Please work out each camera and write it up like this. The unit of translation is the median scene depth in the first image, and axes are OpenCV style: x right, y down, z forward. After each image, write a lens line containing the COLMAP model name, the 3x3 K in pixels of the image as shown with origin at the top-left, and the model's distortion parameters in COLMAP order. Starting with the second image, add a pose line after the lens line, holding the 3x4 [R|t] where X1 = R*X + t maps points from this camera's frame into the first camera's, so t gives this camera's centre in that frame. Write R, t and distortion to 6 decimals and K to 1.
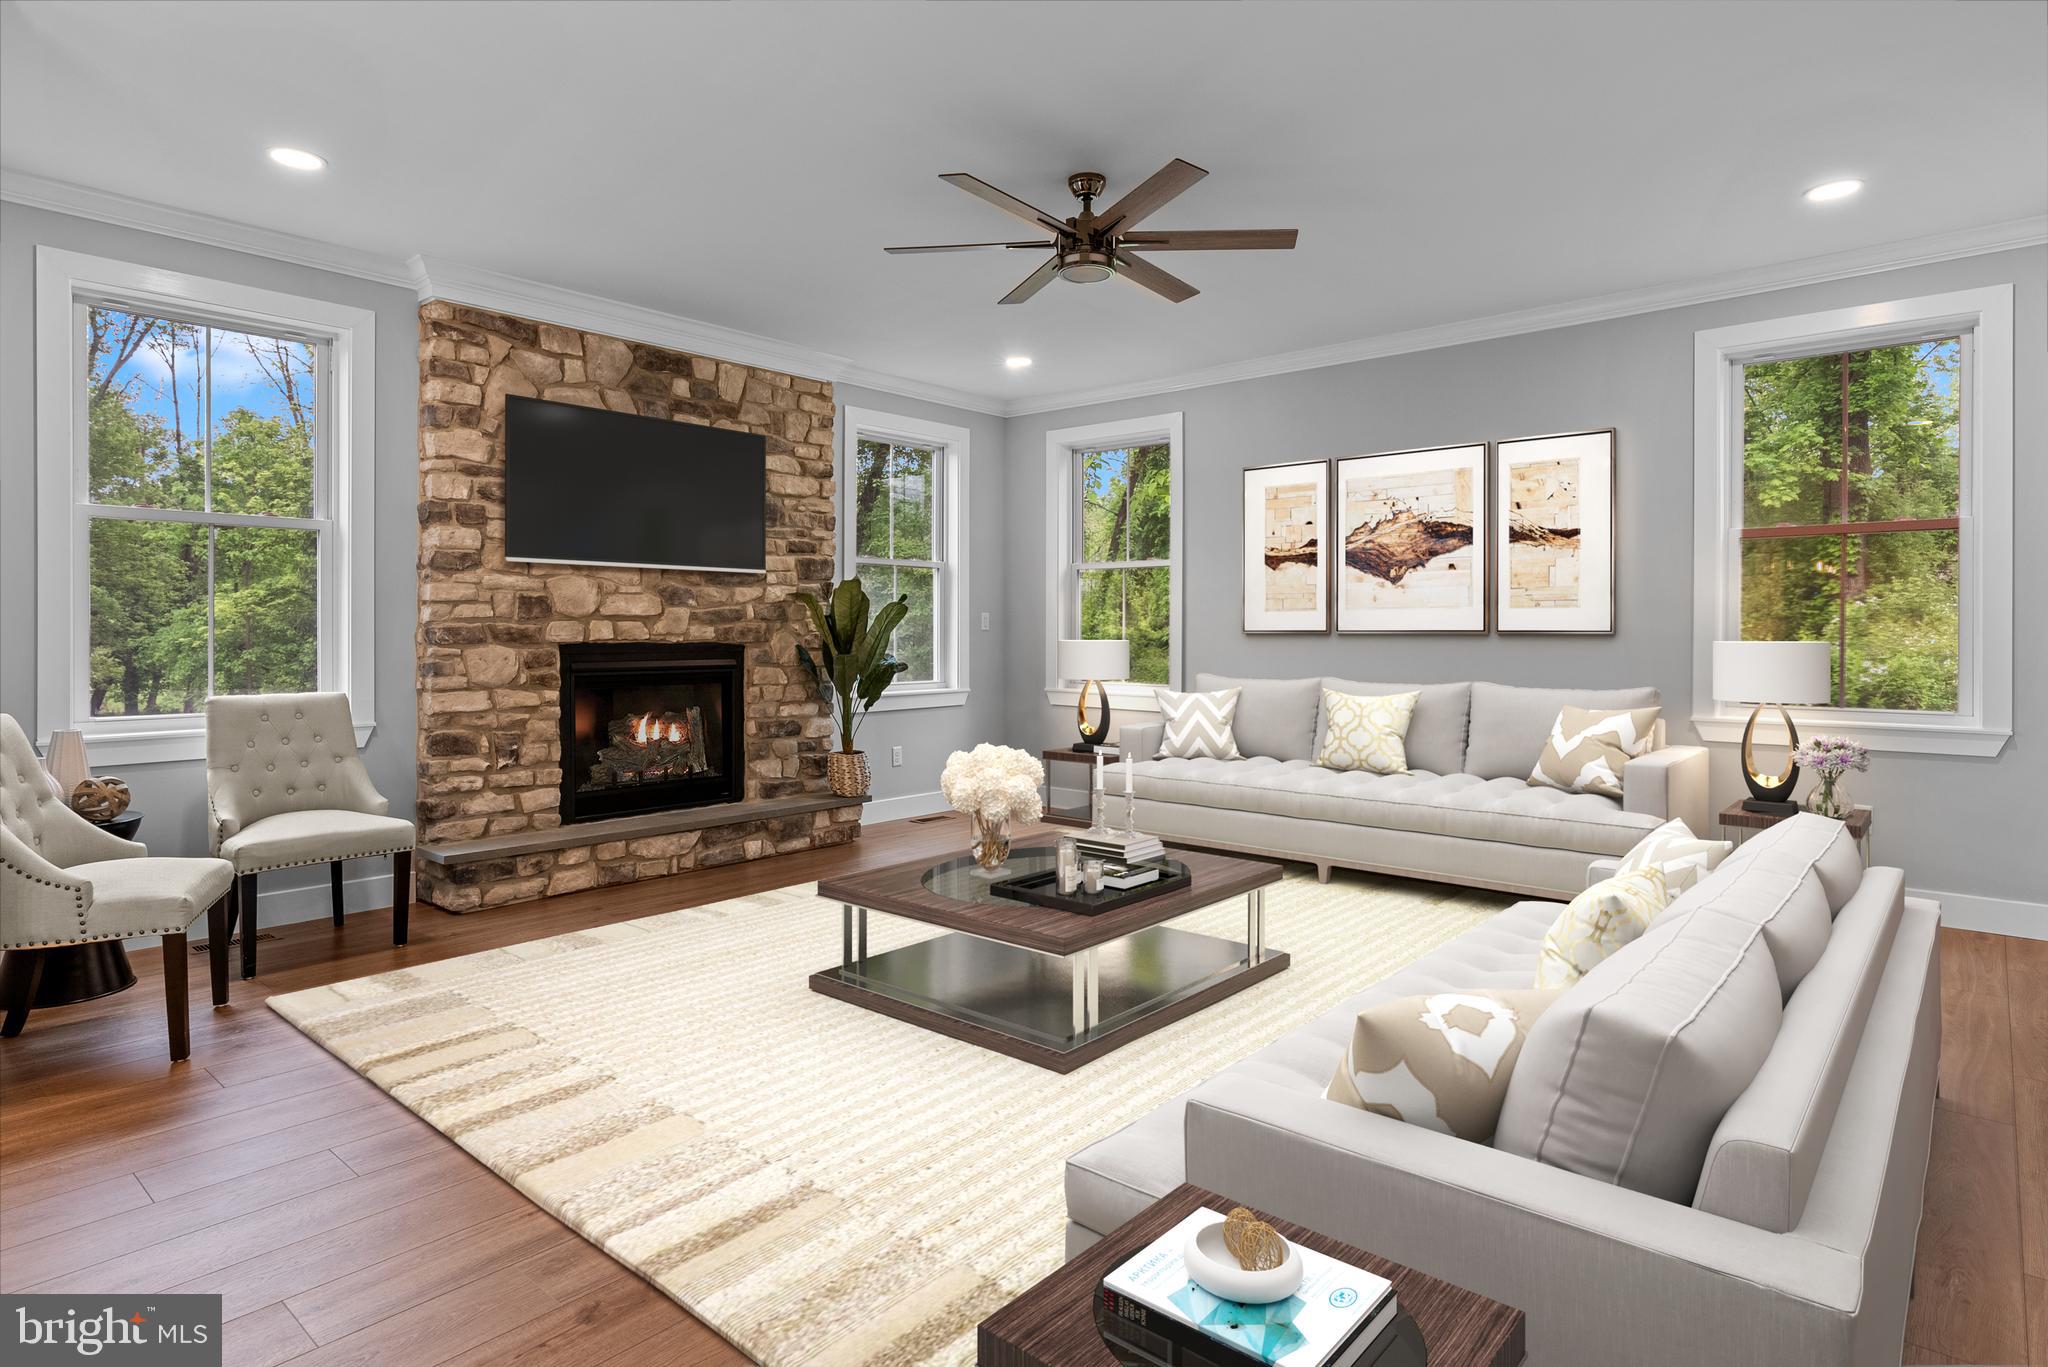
lens RADIAL K [[1109.2, 0, 985.6], [0, 1109.2, 643.8], [0, 0, 1]] dist [-0.001277, -0.000016]
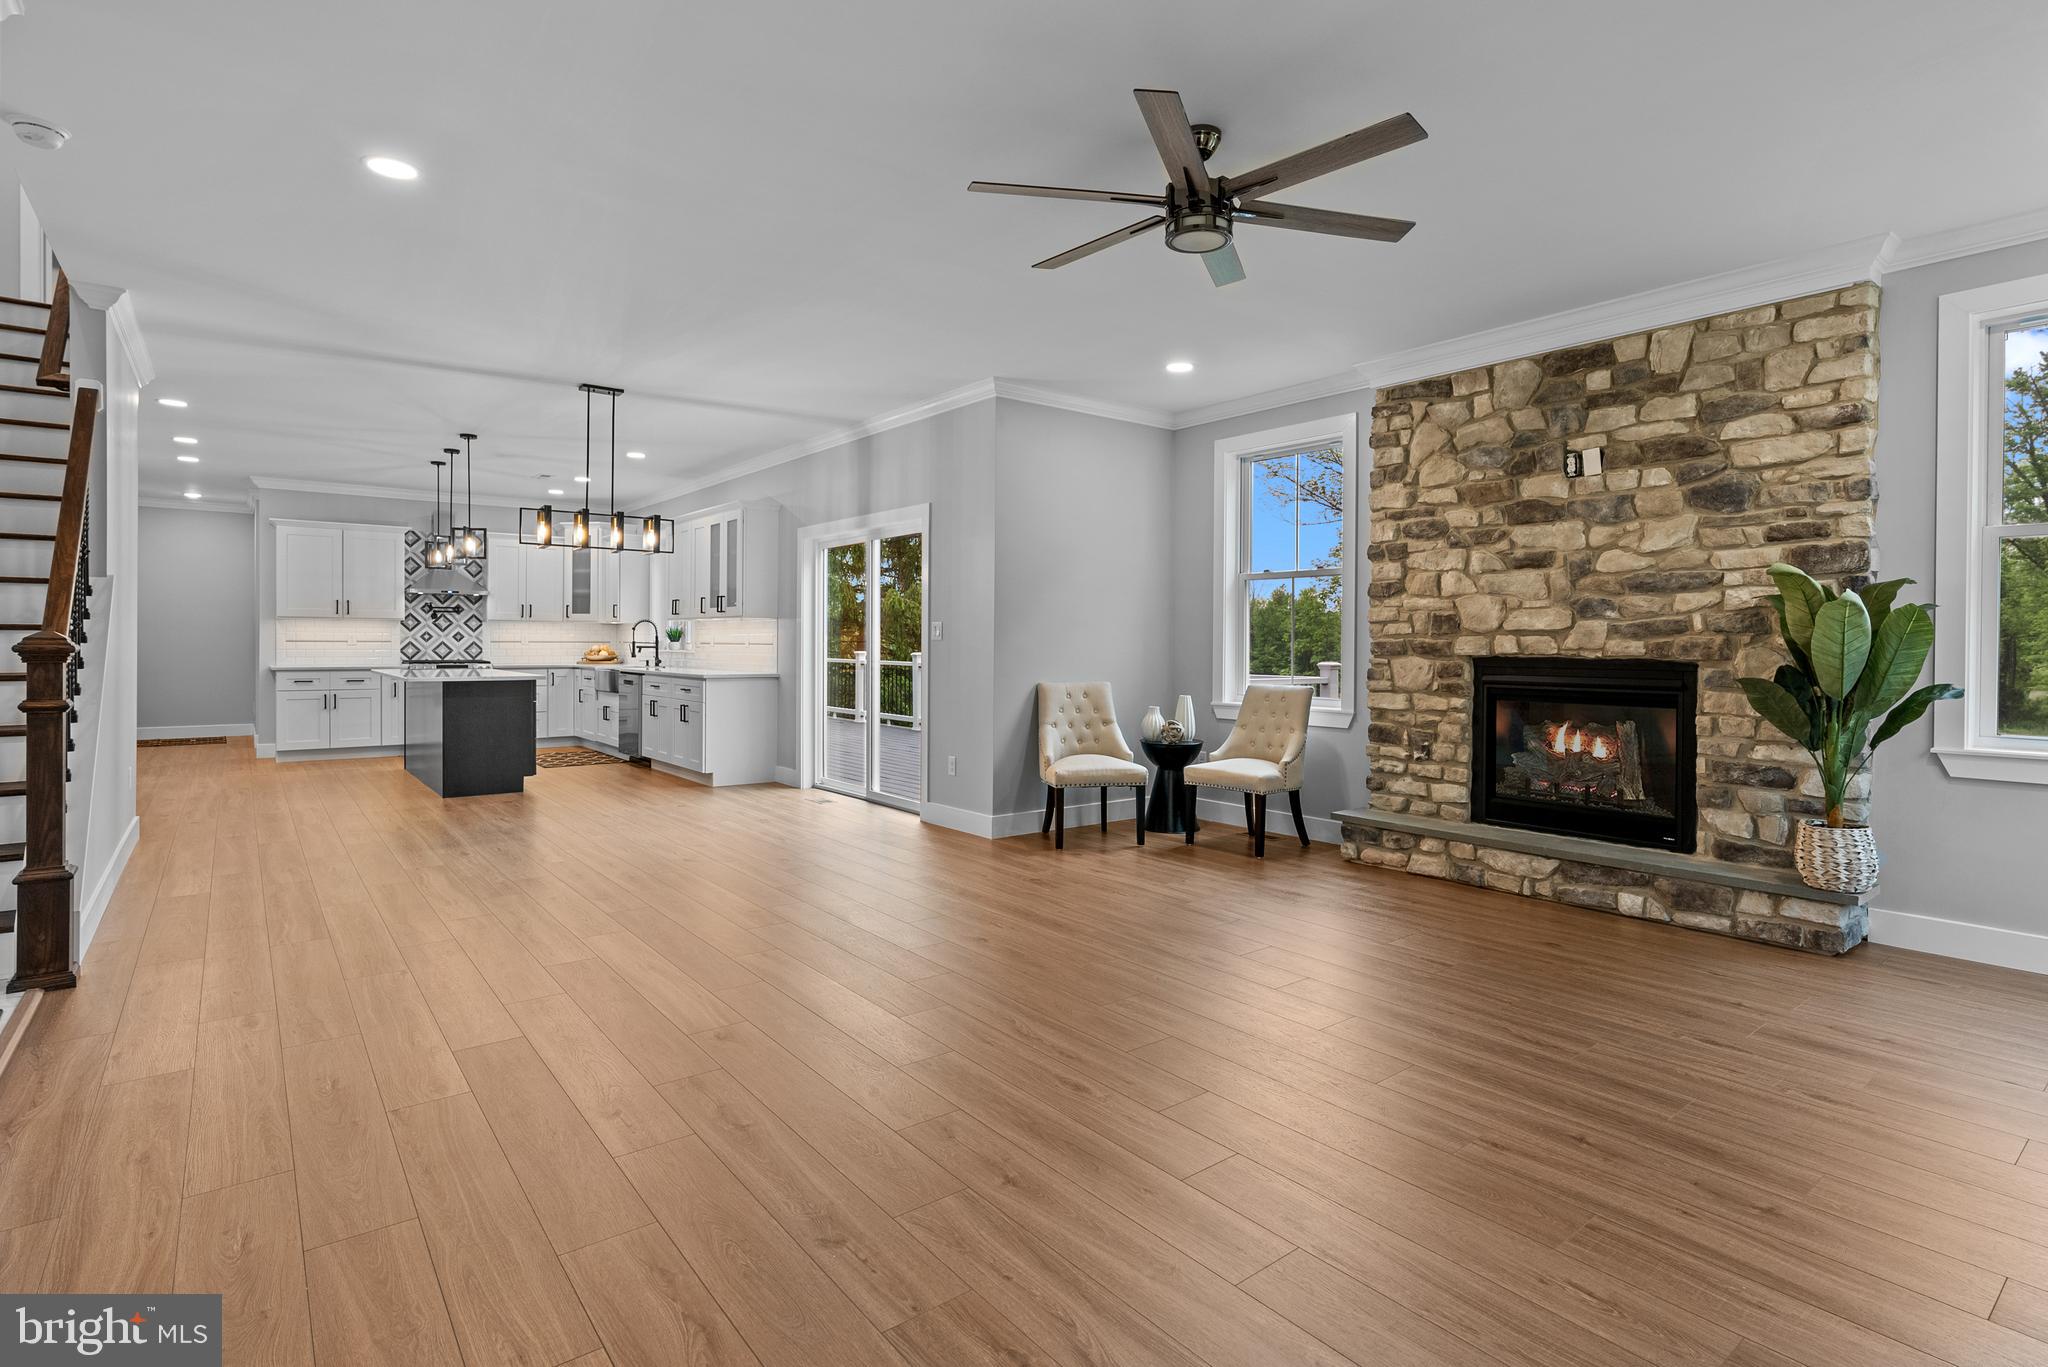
lens RADIAL K [[995.7, 0, 978.4], [0, 995.7, 640.5], [0, 0, 1]] dist [0.000992, 0.000061]
pose [[-0.185856, 0.002428, -0.982574, 0.677010], [-0.008854, 0.999952, 0.004146, -0.015894], [0.982537, 0.009470, -0.185826, 0.698501]]
